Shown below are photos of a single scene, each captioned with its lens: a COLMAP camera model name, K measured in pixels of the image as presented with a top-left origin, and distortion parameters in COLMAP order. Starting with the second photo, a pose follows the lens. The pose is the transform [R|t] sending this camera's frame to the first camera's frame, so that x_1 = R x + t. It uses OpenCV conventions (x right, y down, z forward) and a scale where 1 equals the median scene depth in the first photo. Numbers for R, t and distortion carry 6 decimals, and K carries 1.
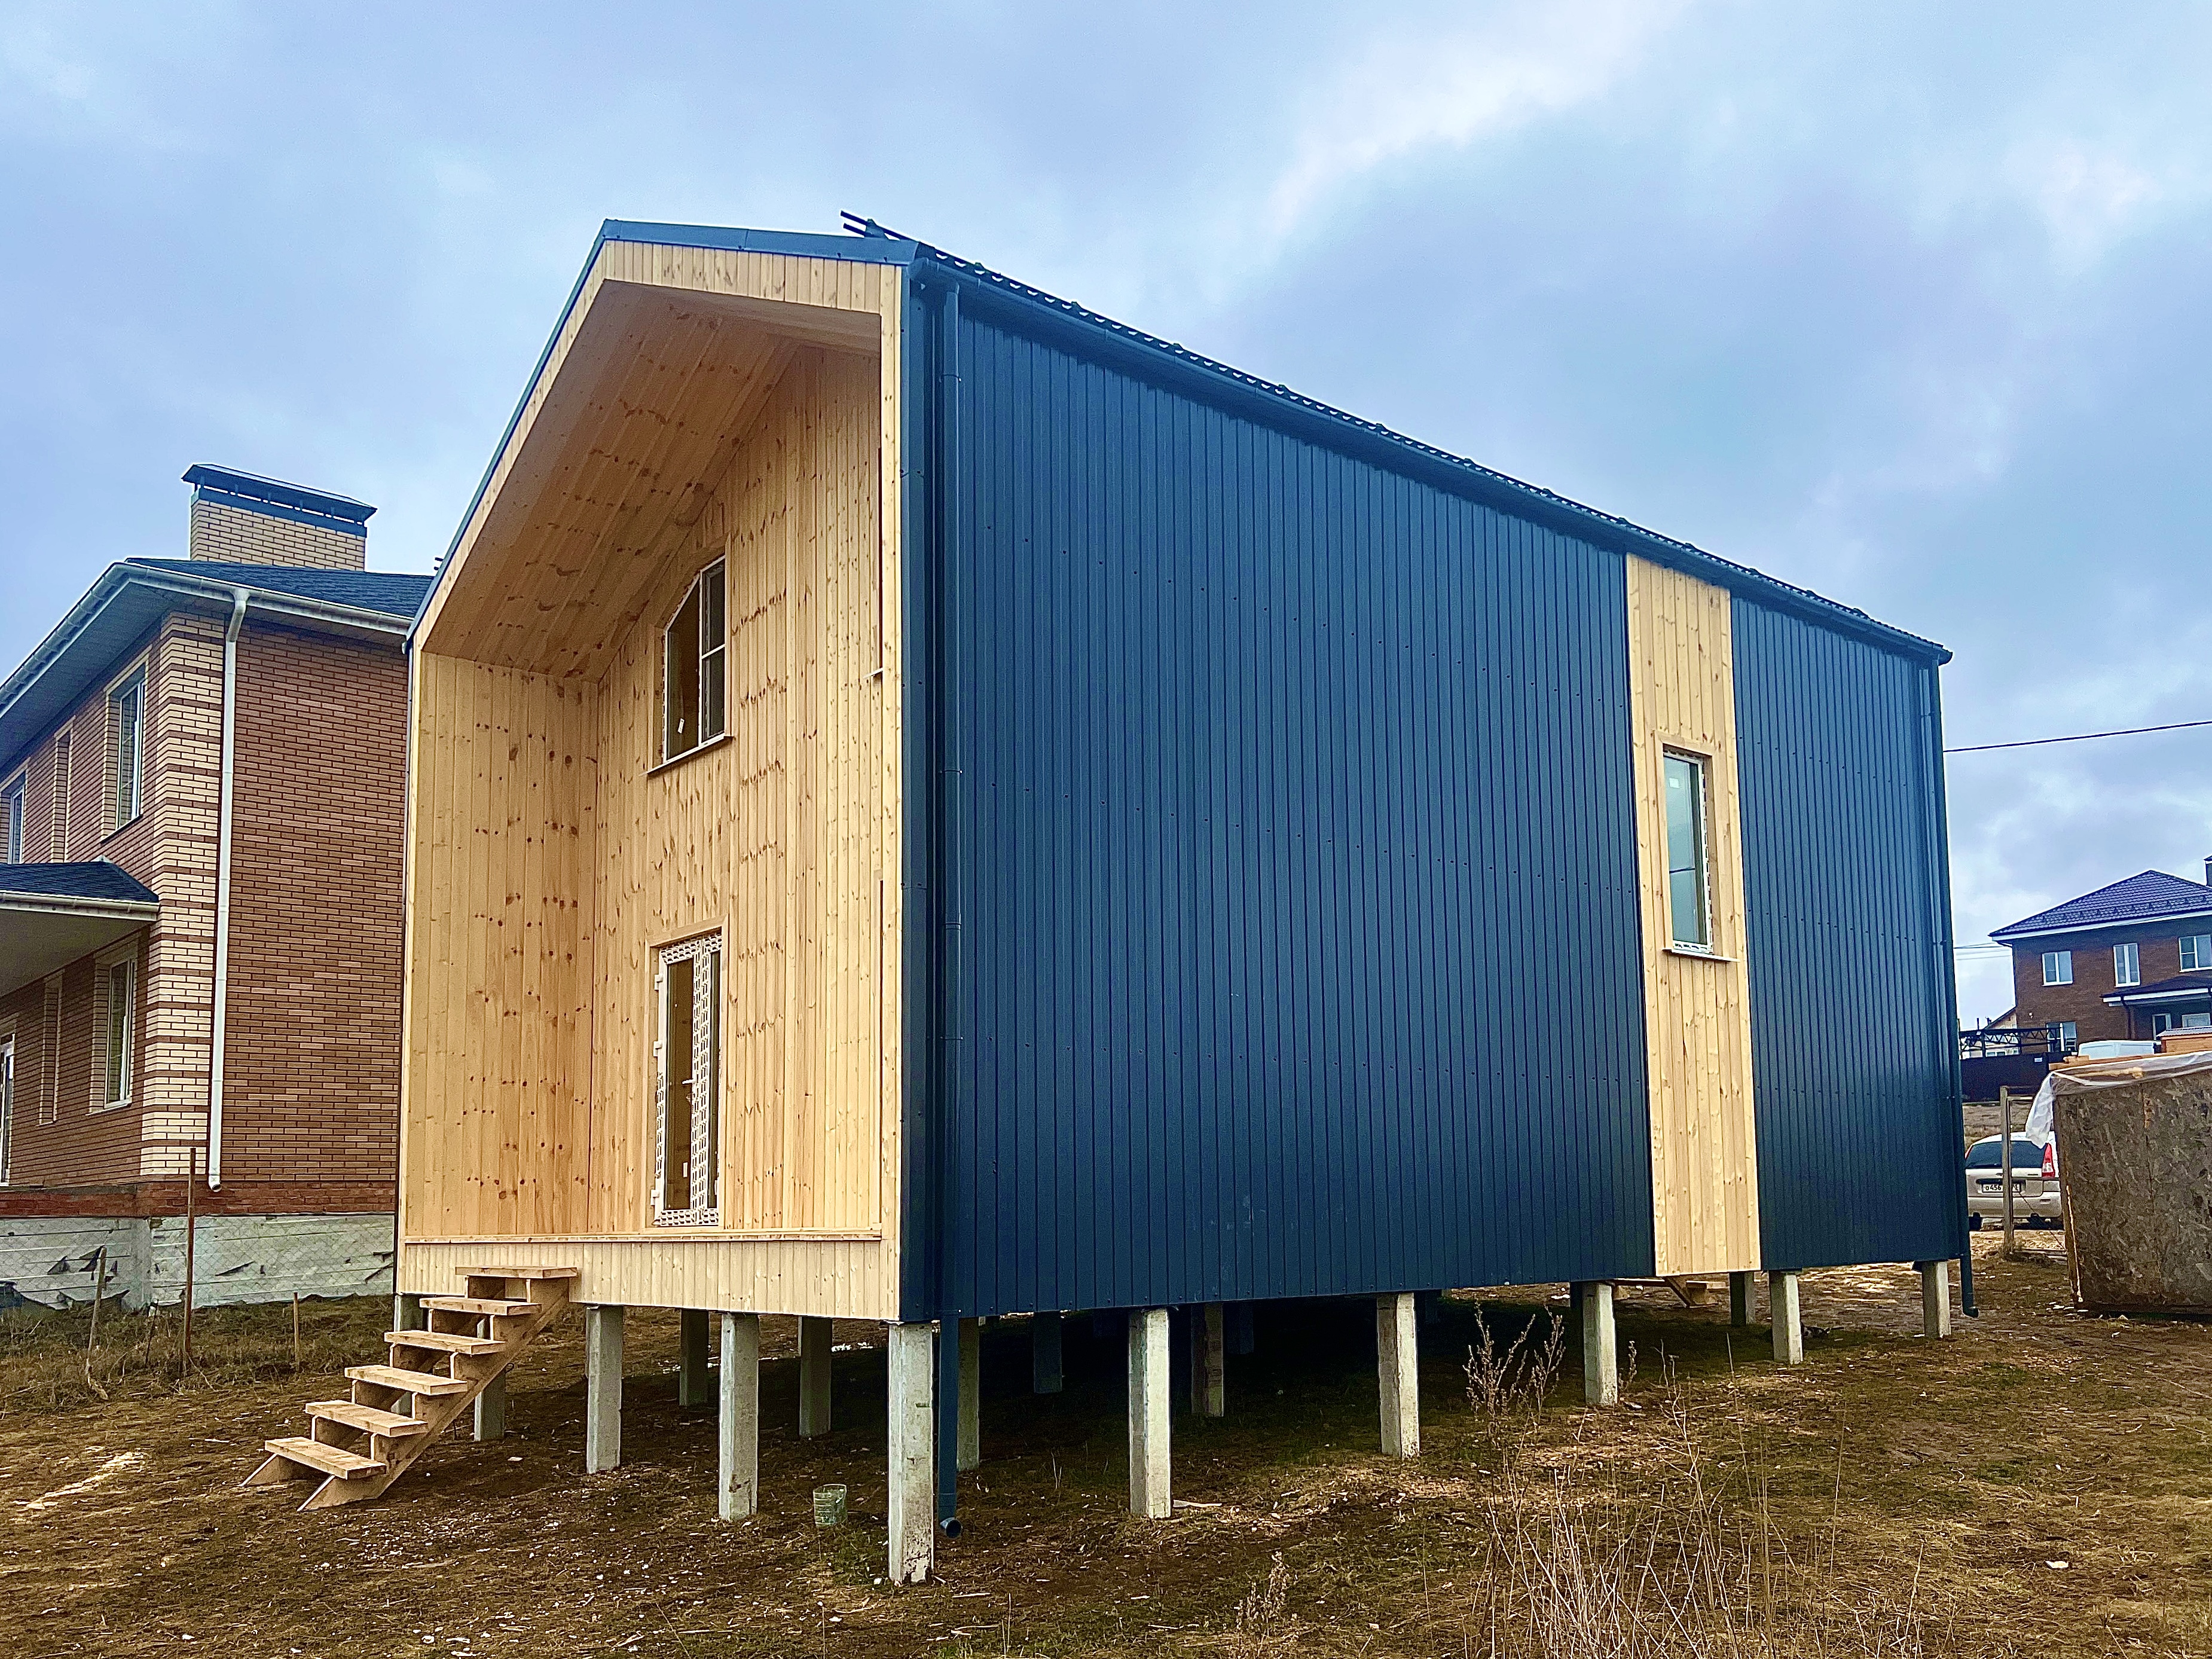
lens RADIAL K [[1728.0, 0, 1142.8], [0, 1728.0, 716.8], [0, 0, 1]] dist [0.002701, 0.011346]
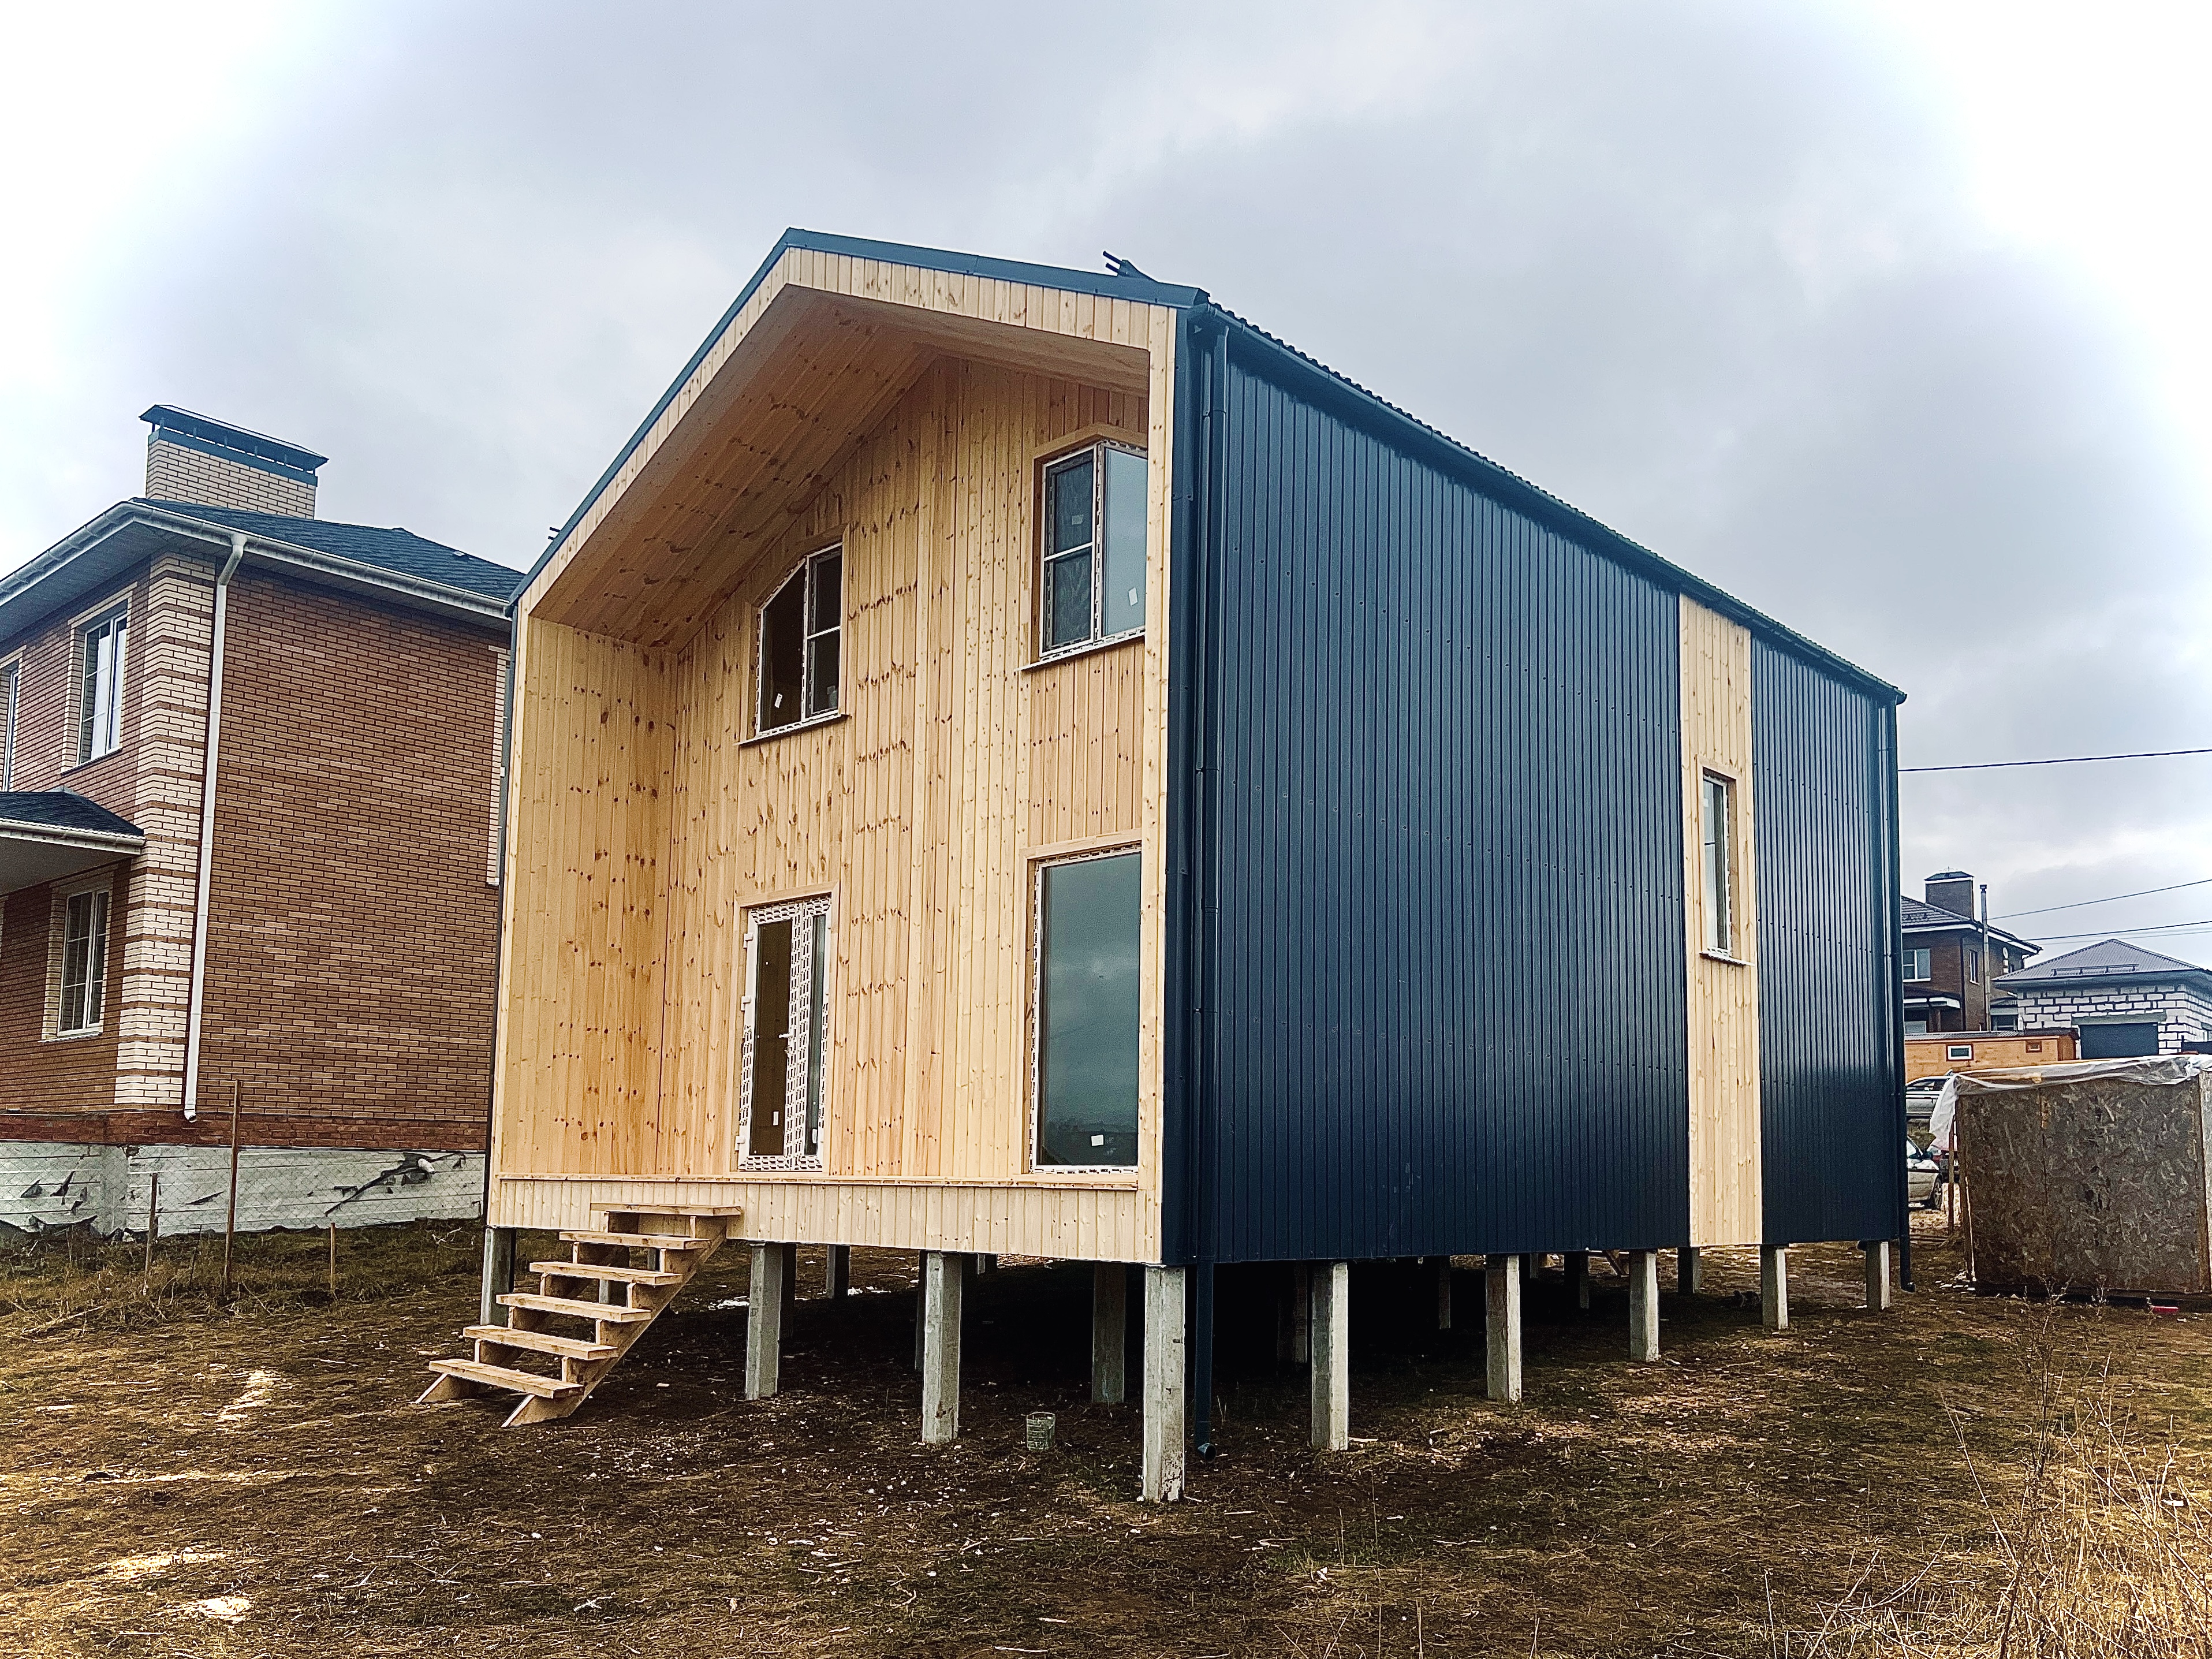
lens RADIAL K [[1653.8, 0, 1095.7], [0, 1653.8, 702.2], [0, 0, 1]] dist [0.017658, -0.004230]
pose [[0.995855, 0.054126, 0.073100, -0.154894], [-0.054301, 0.998525, 0.000411, -0.004835], [-0.072970, -0.004379, 0.997324, -0.030151]]
